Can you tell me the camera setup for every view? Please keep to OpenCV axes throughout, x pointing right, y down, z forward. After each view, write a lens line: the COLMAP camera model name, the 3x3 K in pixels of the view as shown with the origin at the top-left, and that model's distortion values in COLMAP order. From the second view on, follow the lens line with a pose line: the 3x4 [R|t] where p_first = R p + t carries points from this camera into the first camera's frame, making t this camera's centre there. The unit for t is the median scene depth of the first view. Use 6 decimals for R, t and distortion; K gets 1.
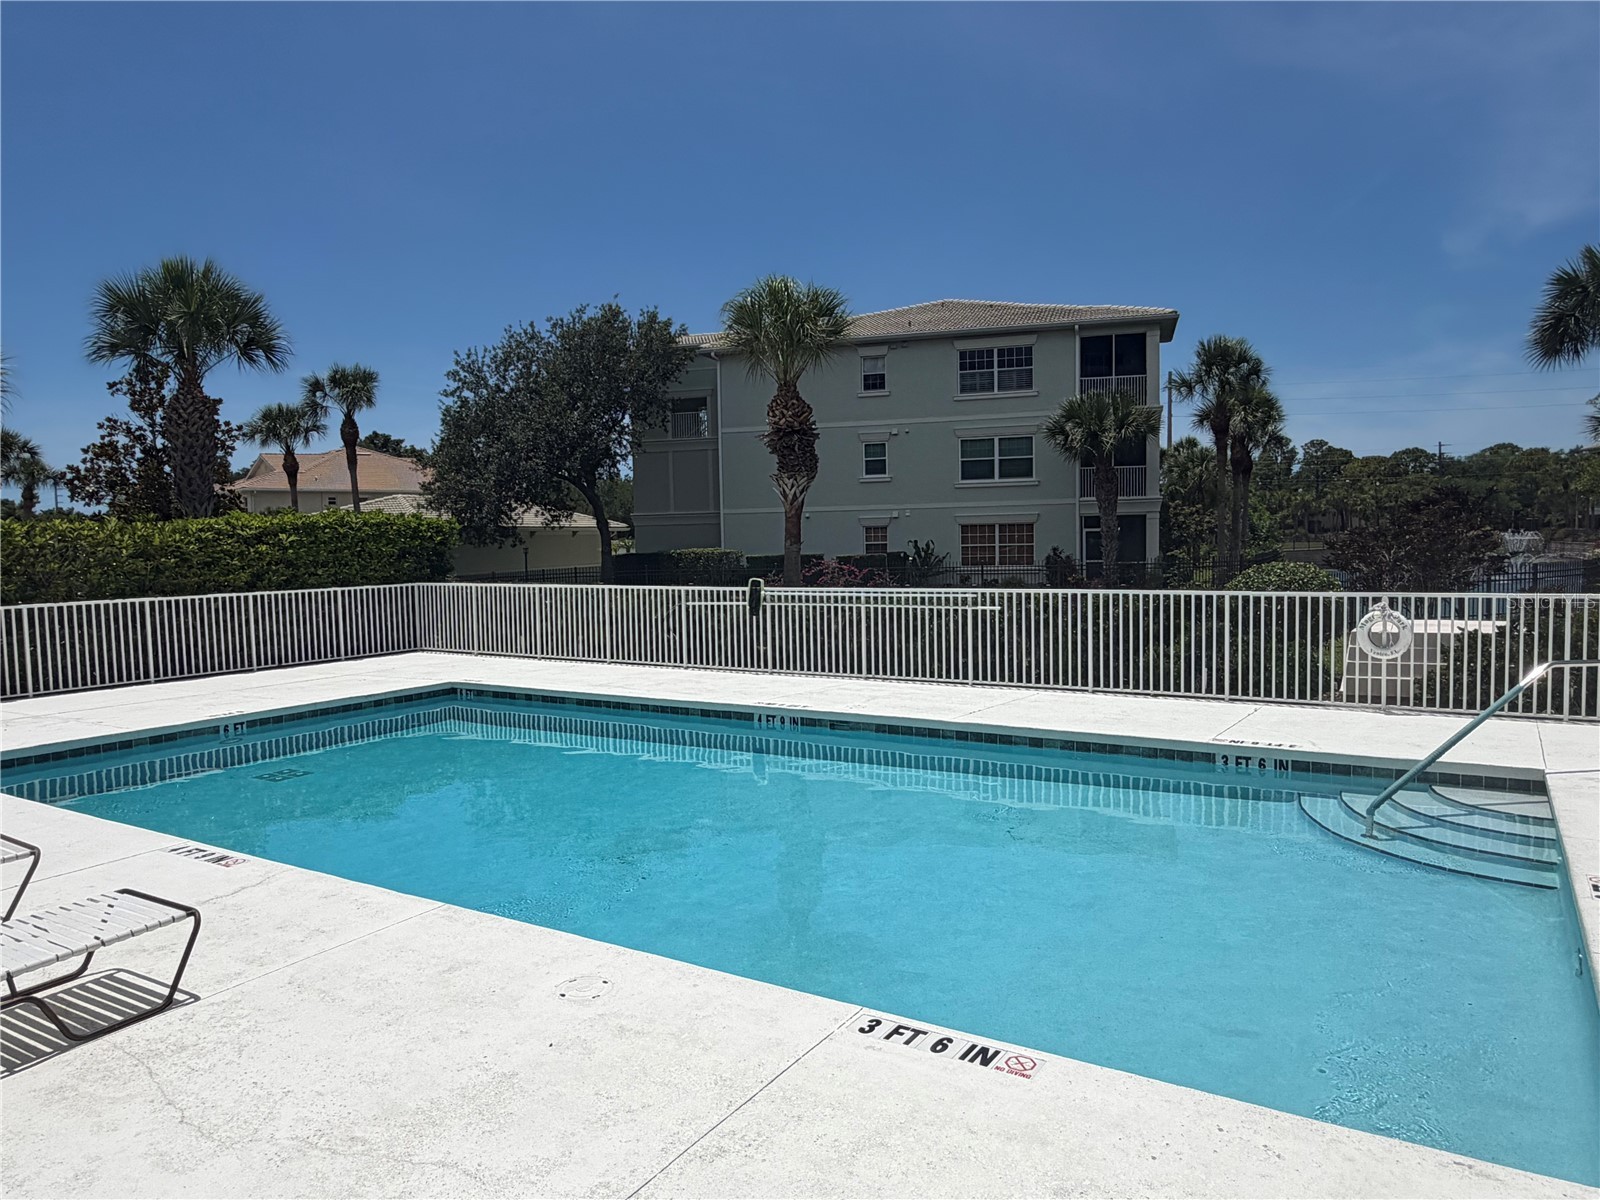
lens RADIAL K [[1064.3, 0, 800.0], [0, 1064.3, 600.0], [0, 0, 1]] dist [0.043417, -0.000066]
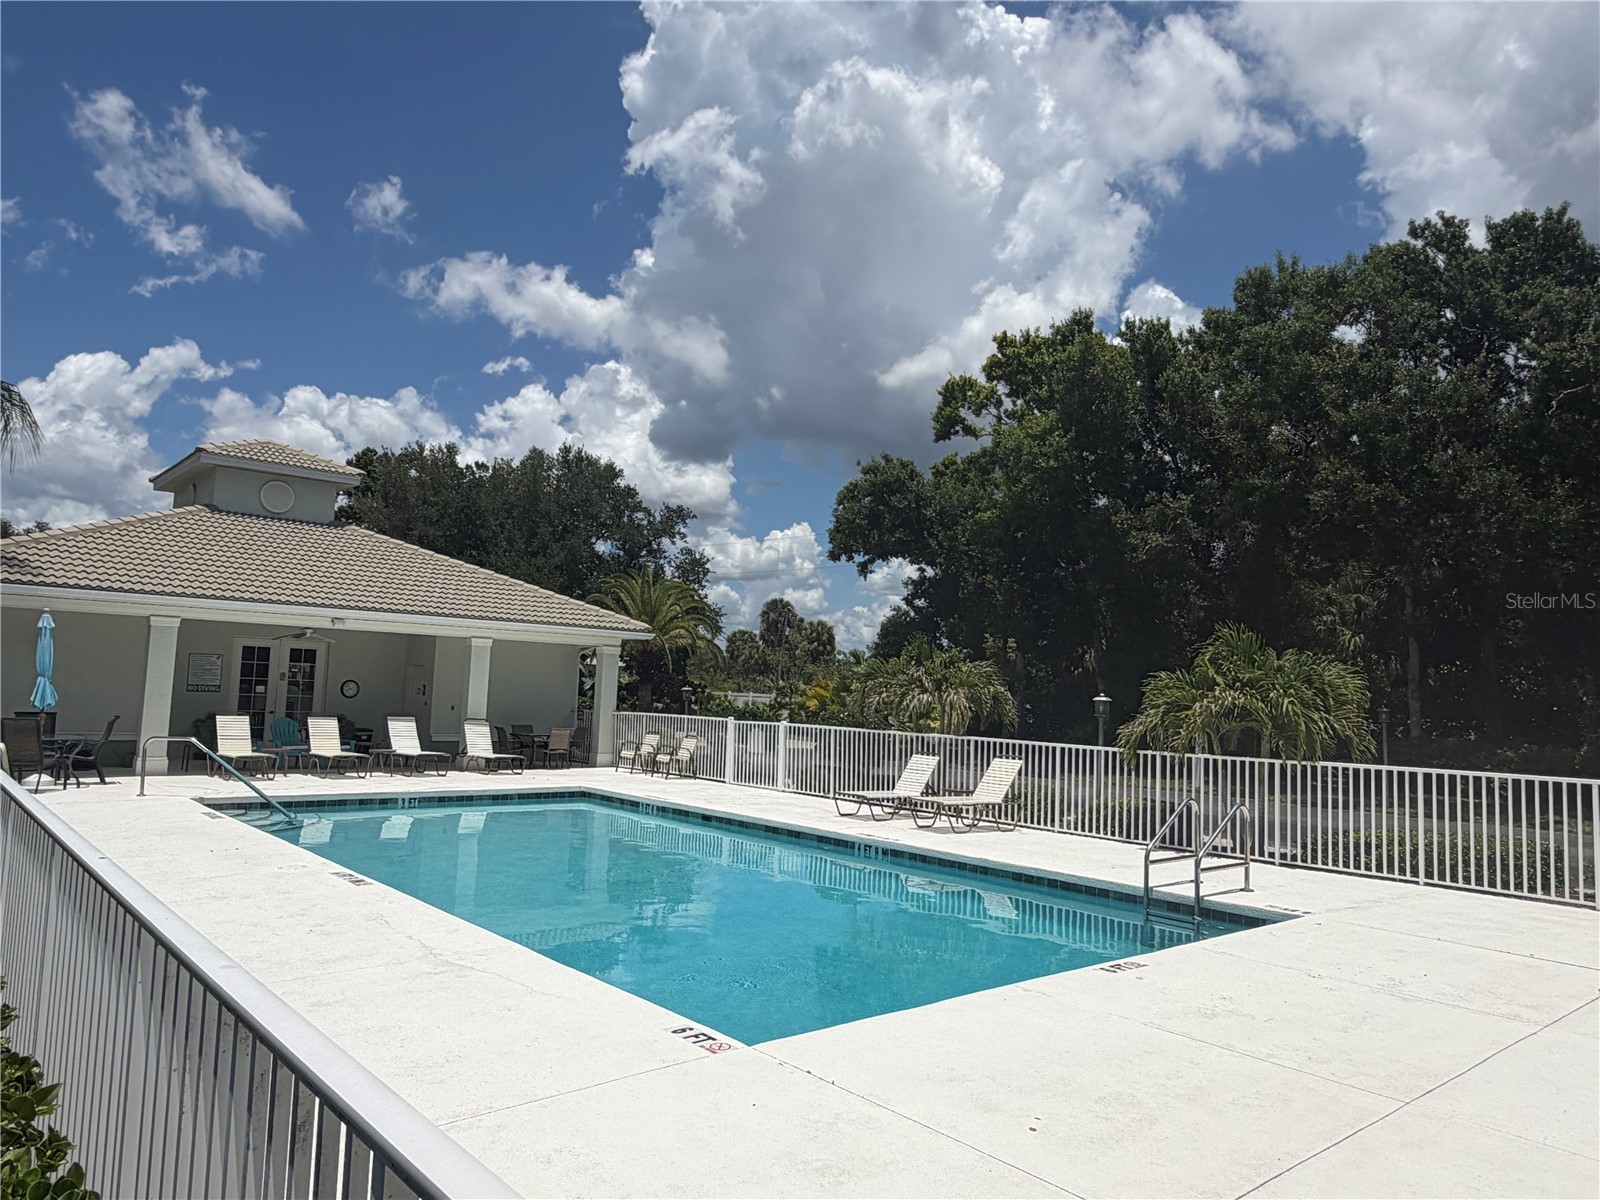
lens RADIAL K [[1109.6, 0, 800.0], [0, 1109.6, 600.0], [0, 0, 1]] dist [-0.004179, -0.002112]
pose [[0.949085, 0.018753, -0.314462, 0.363286], [-0.061785, 0.989920, -0.127439, 0.006636], [0.308903, 0.140379, 0.940677, -0.223900]]
